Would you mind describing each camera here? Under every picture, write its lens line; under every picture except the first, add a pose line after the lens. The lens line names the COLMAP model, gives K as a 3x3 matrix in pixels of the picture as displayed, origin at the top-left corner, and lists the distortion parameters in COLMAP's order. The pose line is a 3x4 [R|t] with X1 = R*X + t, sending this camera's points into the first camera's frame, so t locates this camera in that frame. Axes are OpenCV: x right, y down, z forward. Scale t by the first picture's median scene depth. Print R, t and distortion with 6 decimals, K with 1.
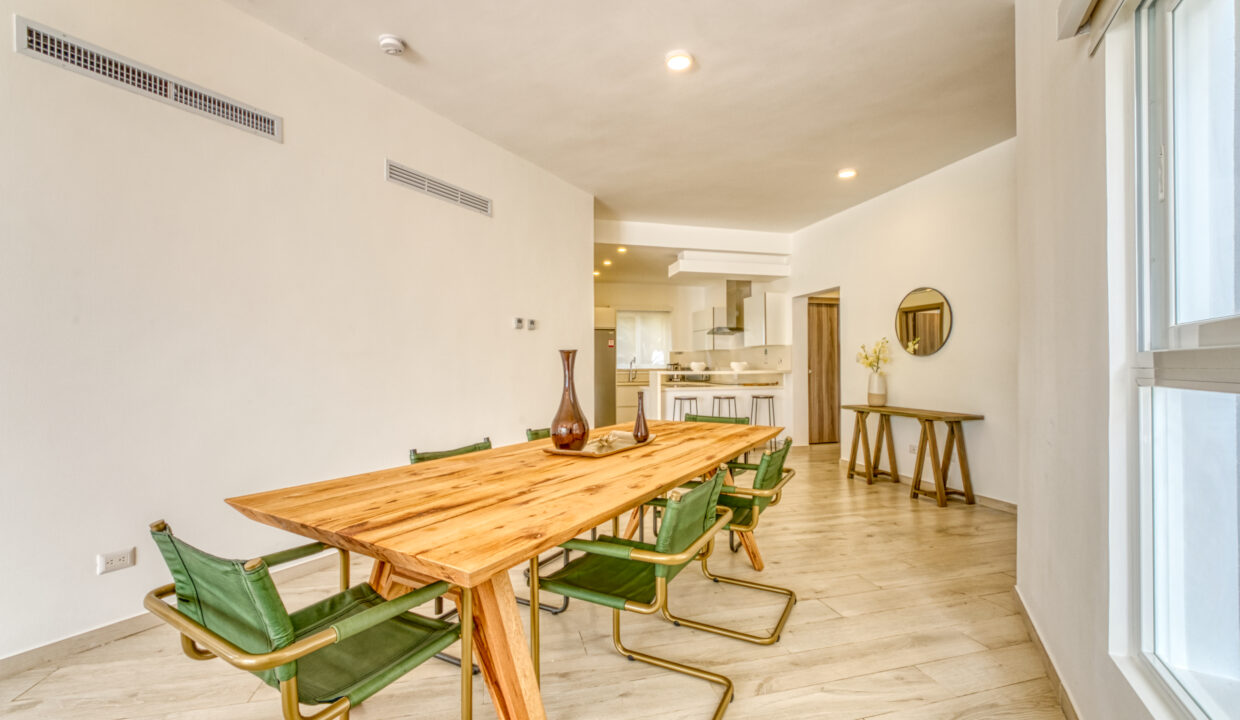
lens RADIAL K [[496.8, 0, 625.2], [0, 496.8, 361.5], [0, 0, 1]] dist [-0.007213, 0.000402]
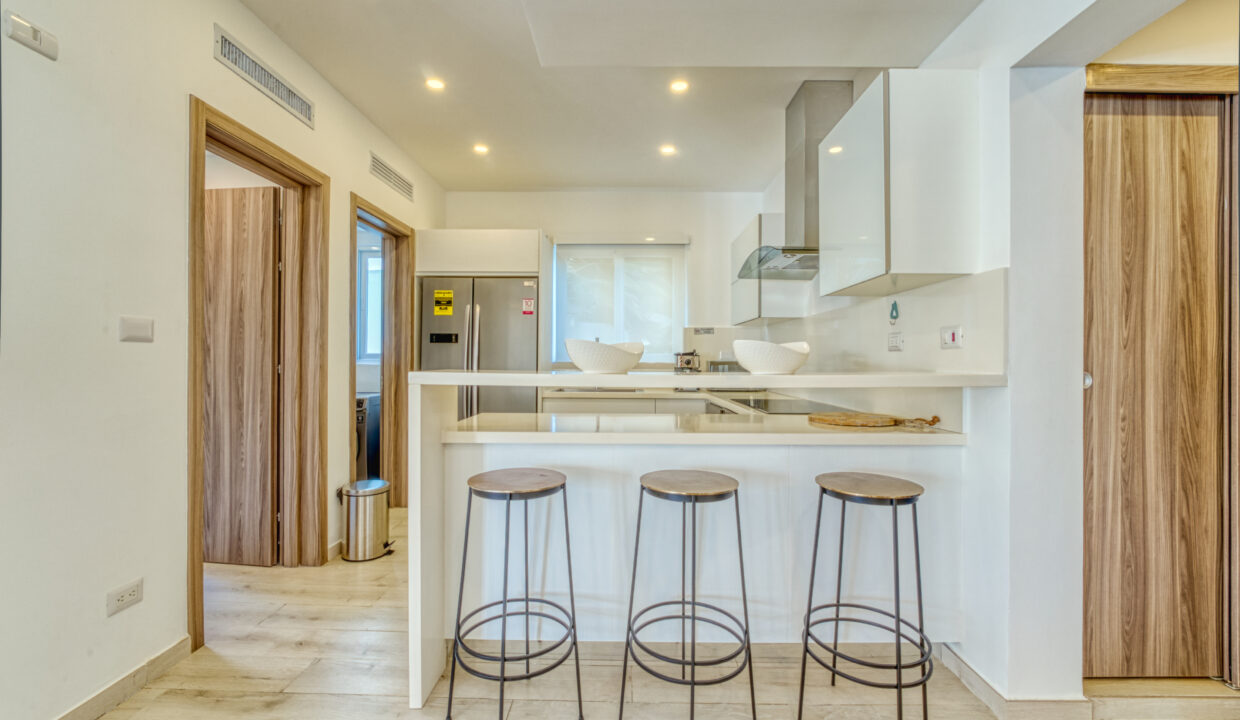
lens RADIAL K [[496.8, 0, 625.2], [0, 496.8, 361.5], [0, 0, 1]] dist [-0.007213, 0.000402]
pose [[0.964773, 0.008647, -0.262940, 0.204074], [-0.005068, 0.999885, 0.014287, 0.007714], [0.263033, -0.012451, 0.964706, 0.663685]]
